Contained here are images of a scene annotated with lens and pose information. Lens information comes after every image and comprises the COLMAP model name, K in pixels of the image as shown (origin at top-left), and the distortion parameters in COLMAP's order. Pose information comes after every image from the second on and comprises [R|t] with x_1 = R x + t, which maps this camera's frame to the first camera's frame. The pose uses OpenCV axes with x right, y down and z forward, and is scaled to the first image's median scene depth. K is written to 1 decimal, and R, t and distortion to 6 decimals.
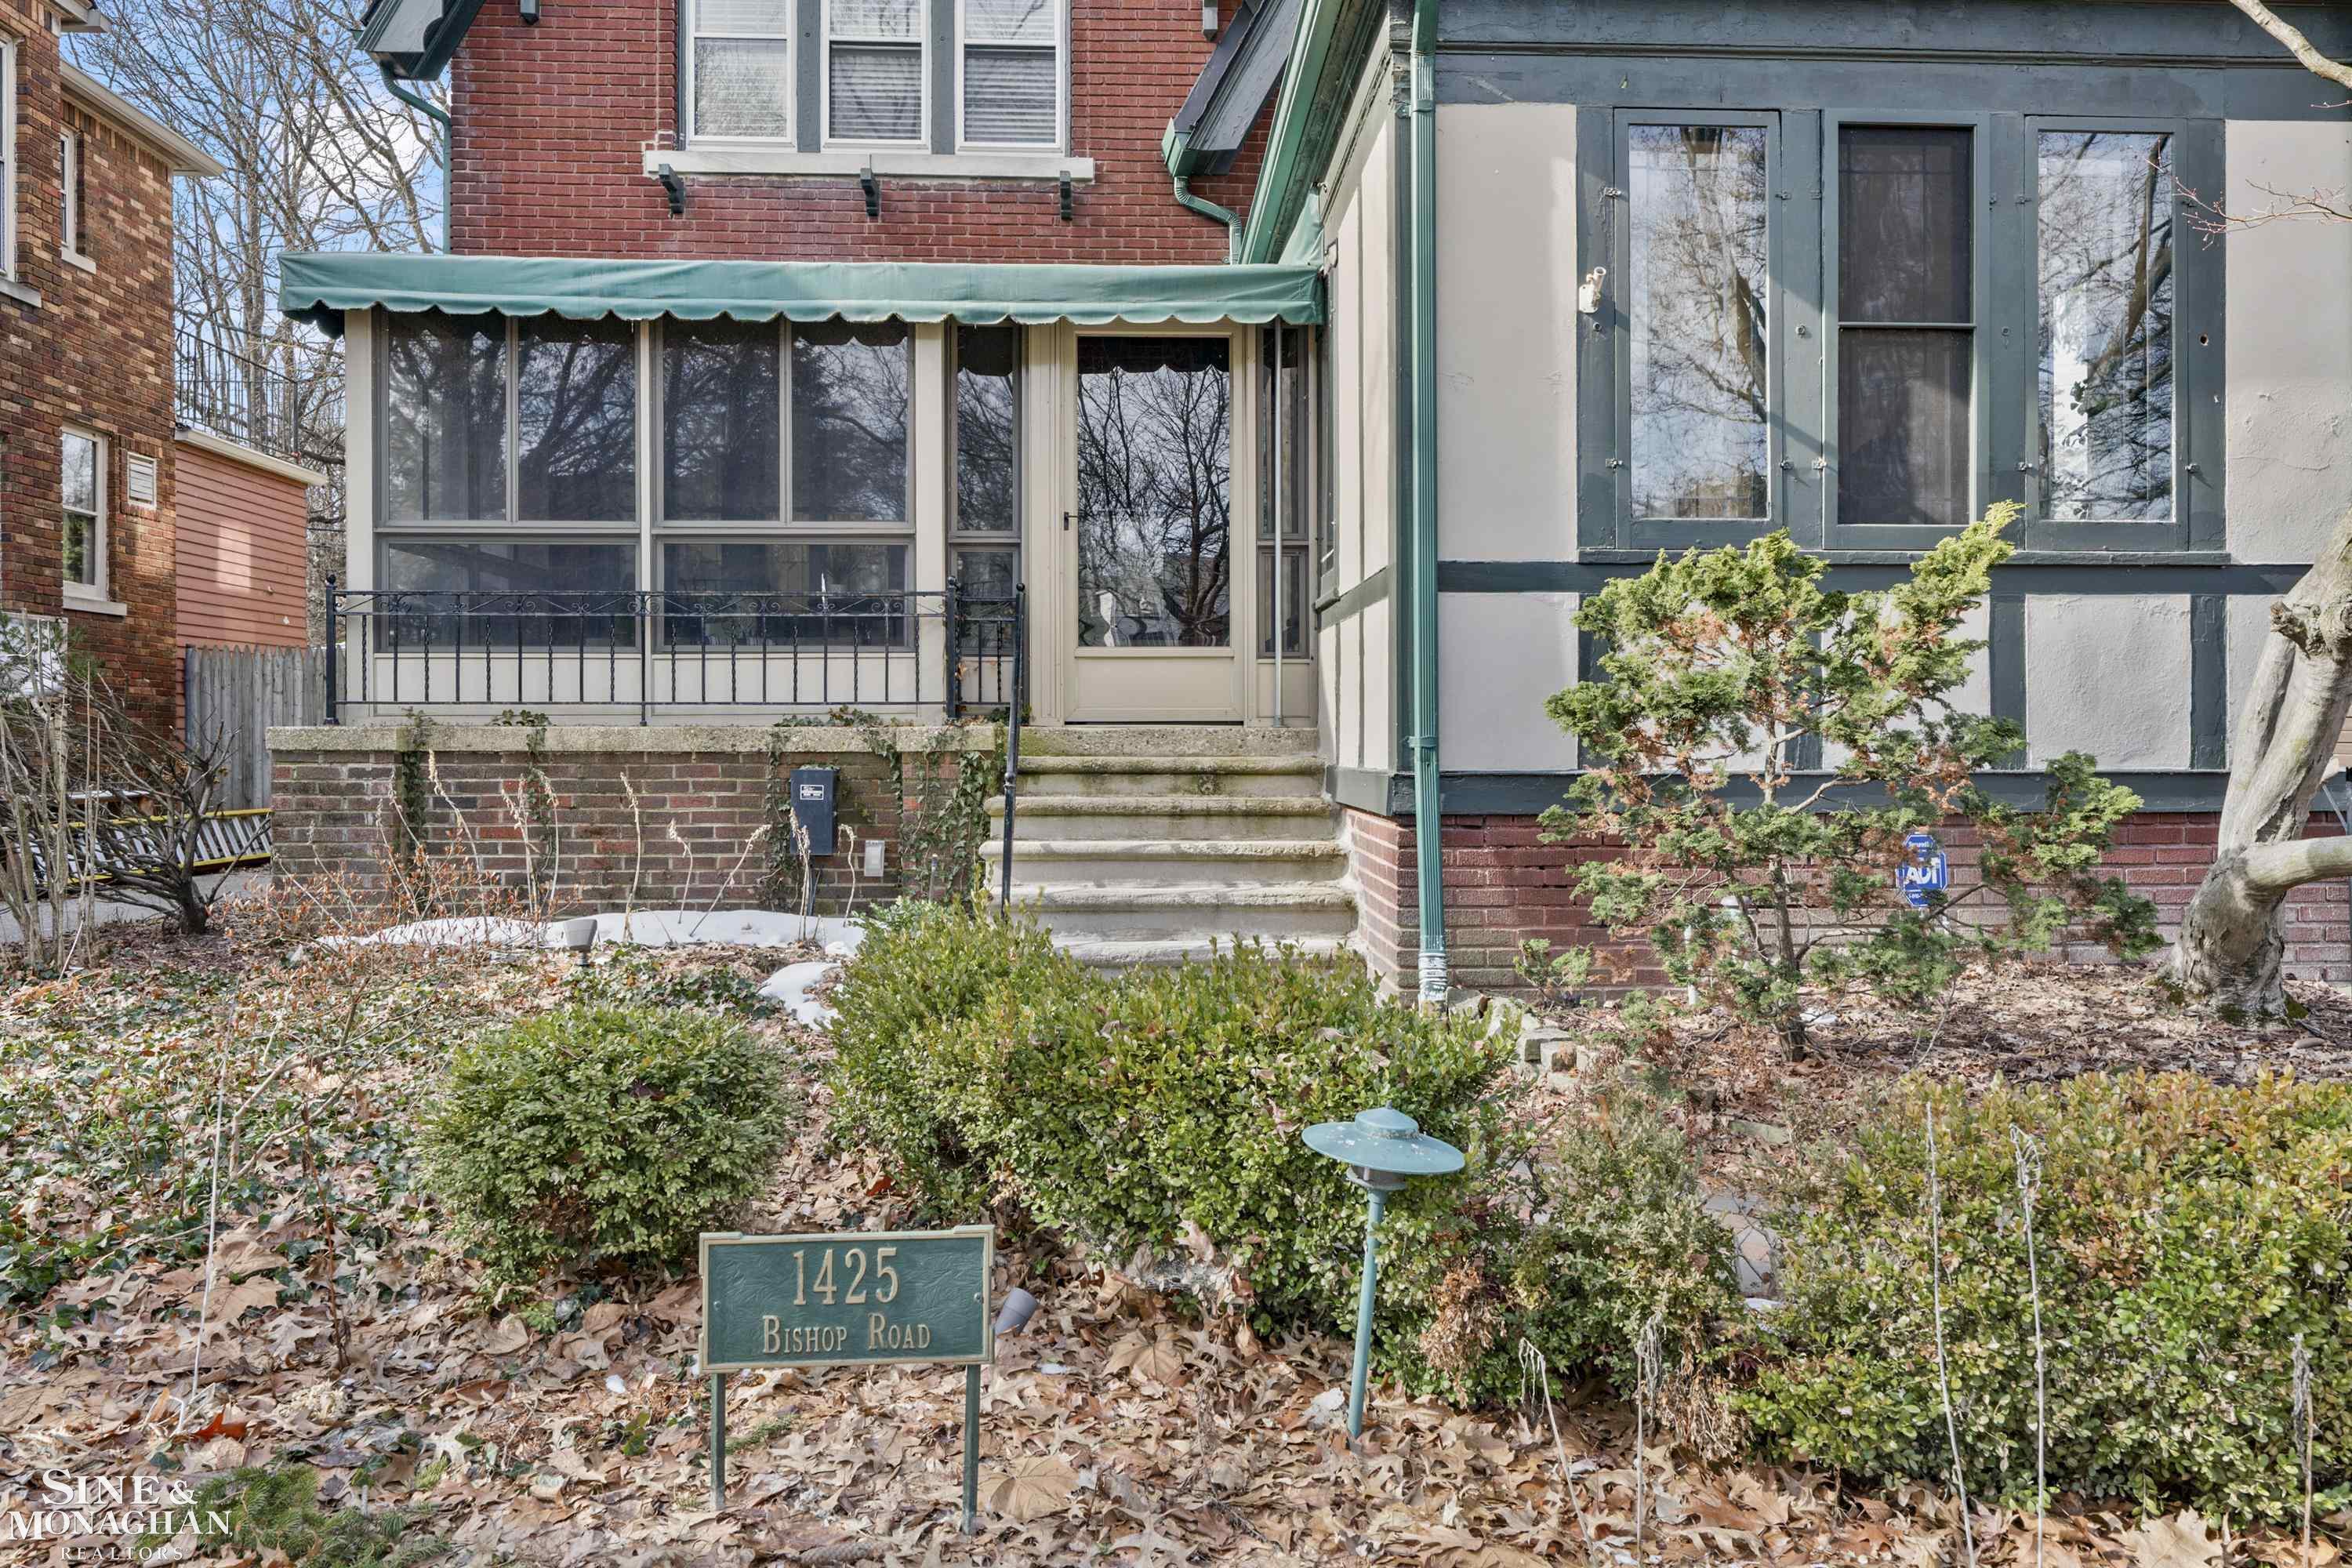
lens RADIAL K [[1628.5, 0, 1180.5], [0, 1628.5, 772.0], [0, 0, 1]] dist [-0.004607, -0.001644]
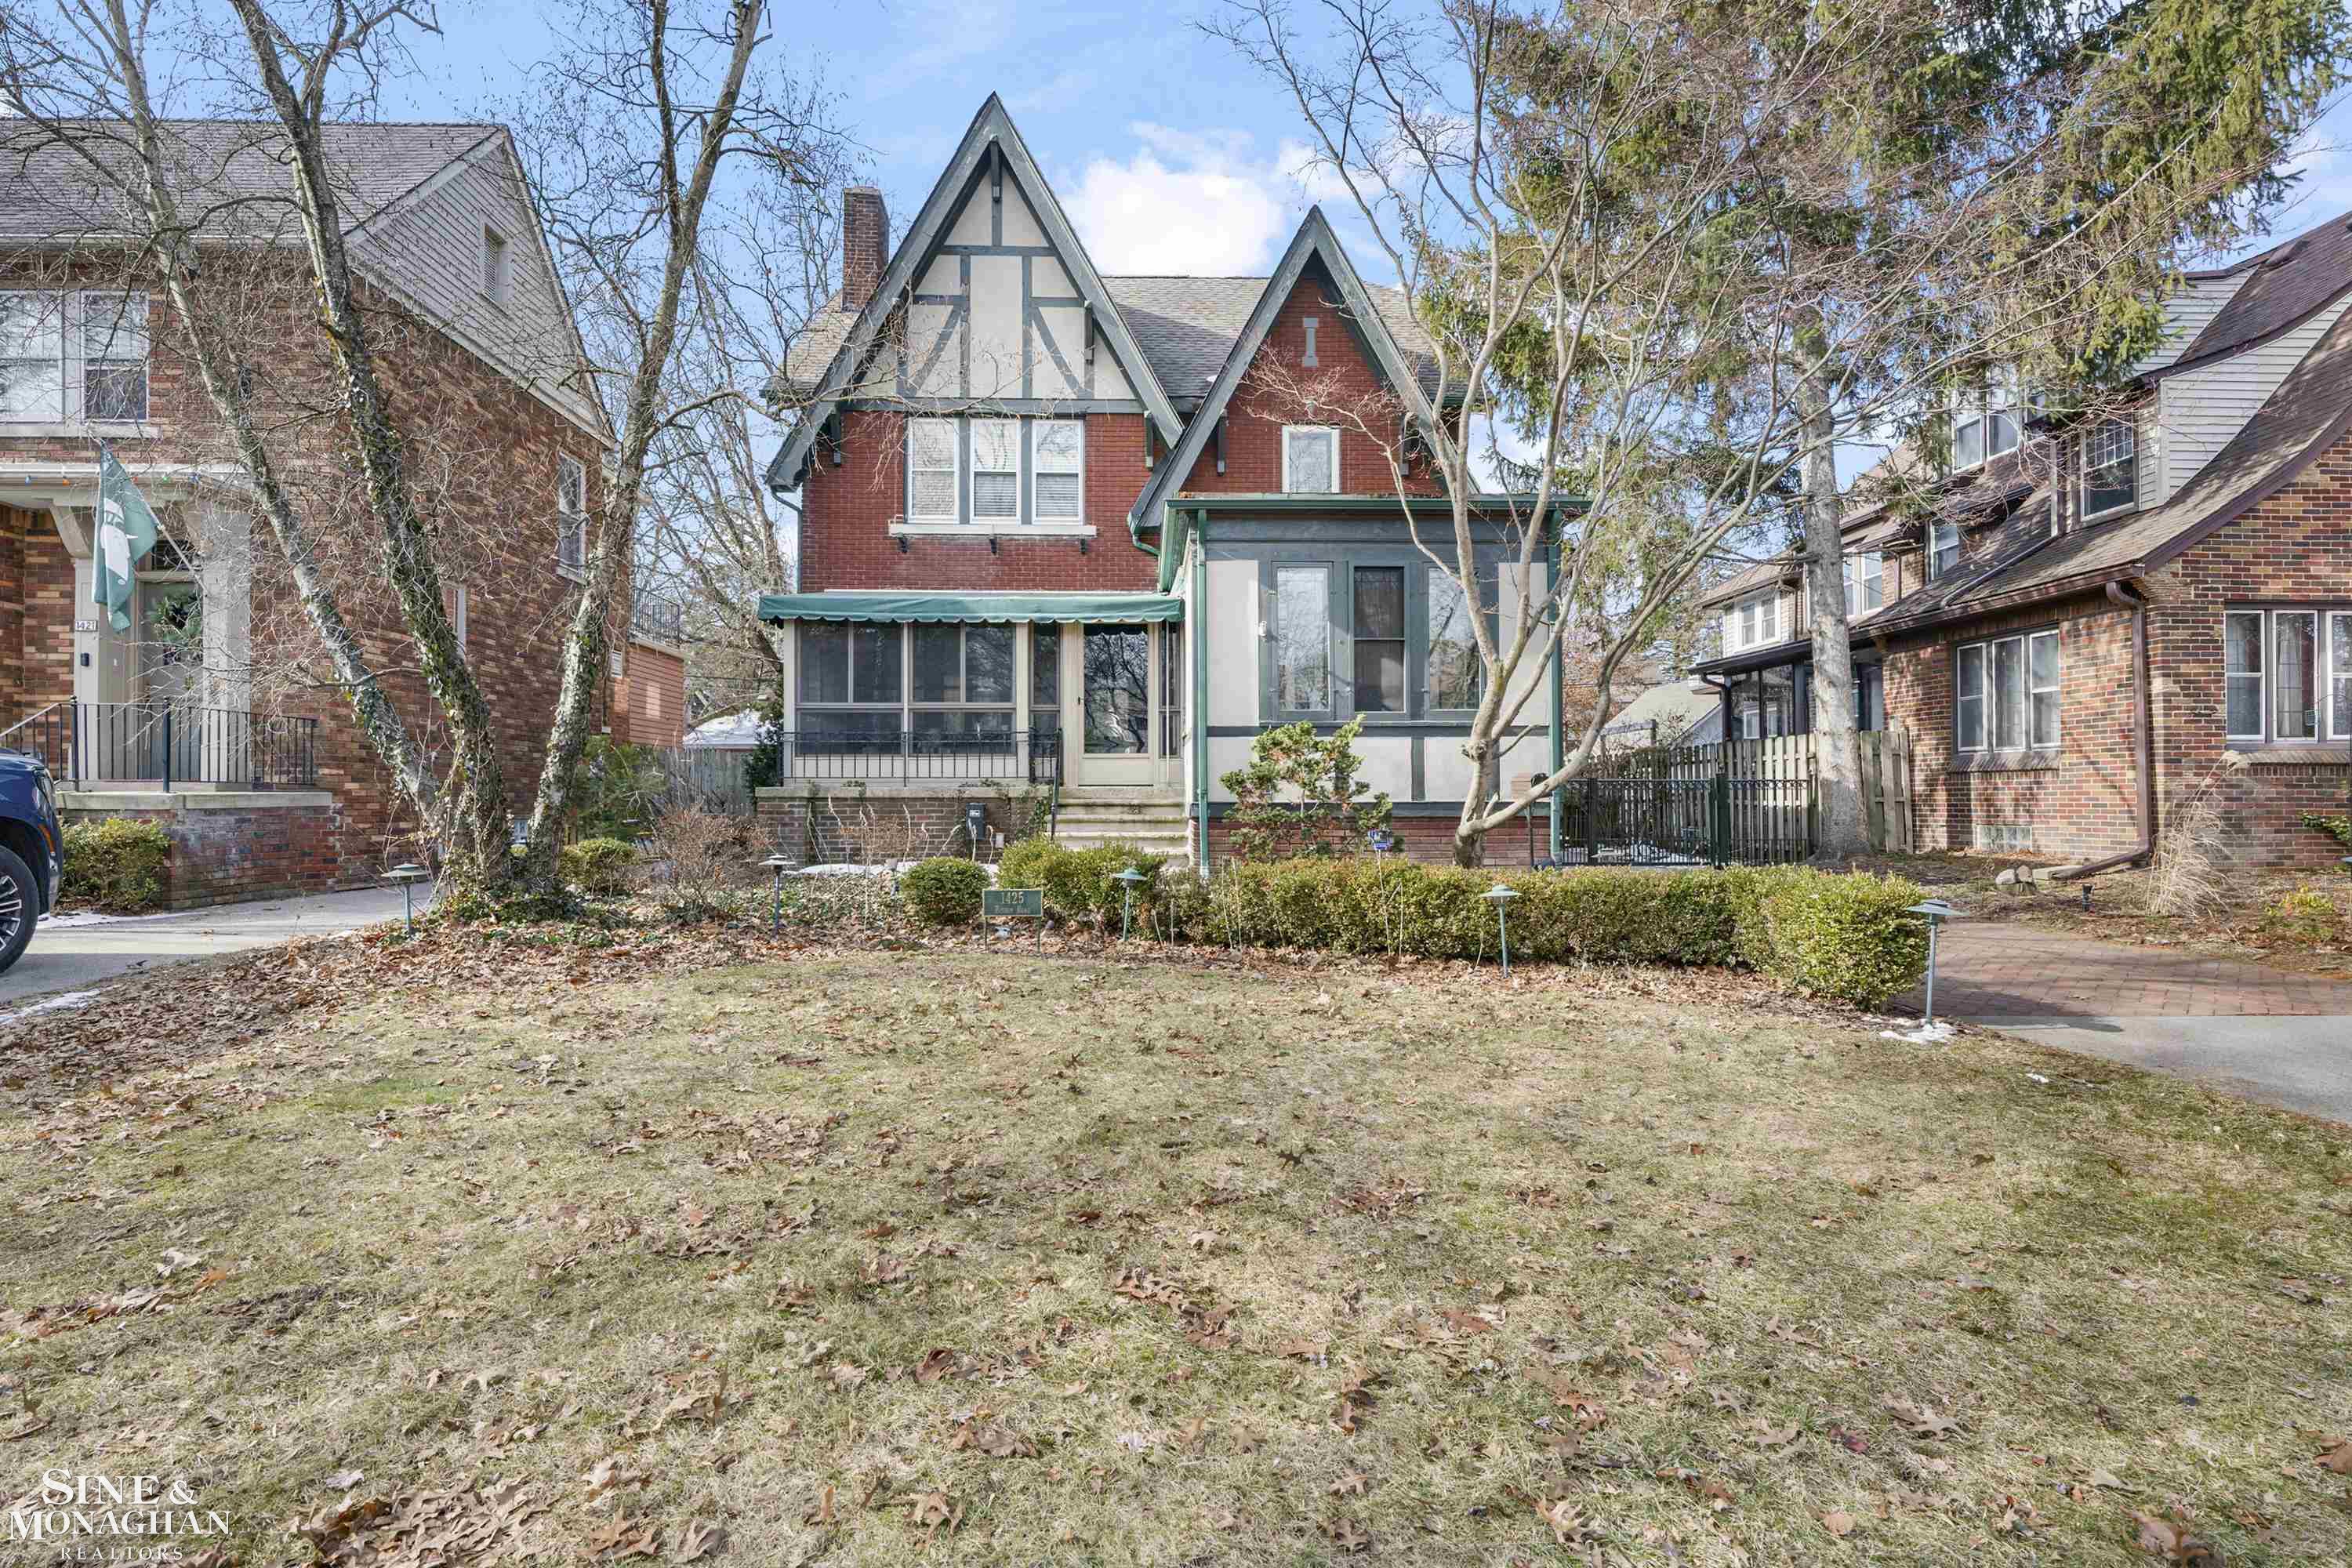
lens RADIAL K [[1153.2, 0, 1171.8], [0, 1153.2, 794.9], [0, 0, 1]] dist [0.000405, 0.000036]
pose [[0.999900, -0.002292, -0.013987, 0.093972], [0.001929, 0.999663, -0.025898, 0.029201], [0.014041, 0.025868, 0.999567, -0.722745]]
